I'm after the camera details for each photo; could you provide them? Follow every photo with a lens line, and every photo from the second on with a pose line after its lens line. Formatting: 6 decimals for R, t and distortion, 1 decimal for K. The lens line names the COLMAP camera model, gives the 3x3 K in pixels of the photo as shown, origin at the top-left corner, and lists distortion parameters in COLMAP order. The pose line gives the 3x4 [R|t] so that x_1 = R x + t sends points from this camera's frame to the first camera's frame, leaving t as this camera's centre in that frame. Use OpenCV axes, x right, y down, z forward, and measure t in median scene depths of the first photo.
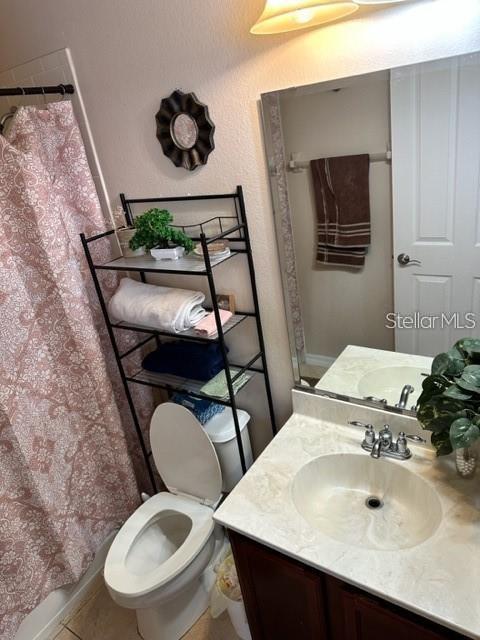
lens RADIAL K [[439.3, 0, 236.6], [0, 439.3, 319.7], [0, 0, 1]] dist [0.098138, -0.174088]
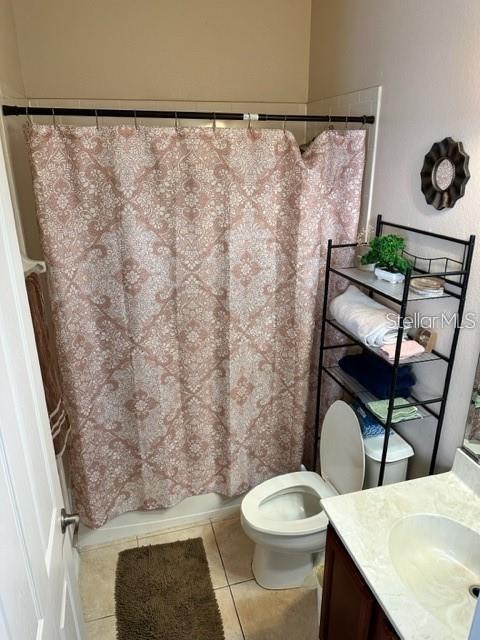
lens RADIAL K [[439.3, 0, 236.6], [0, 439.3, 319.7], [0, 0, 1]] dist [0.098138, -0.174088]
pose [[0.745576, 0.361863, -0.559617, 0.211716], [-0.360220, 0.925321, 0.118418, -0.042523], [0.560677, 0.113296, 0.820247, -0.105311]]
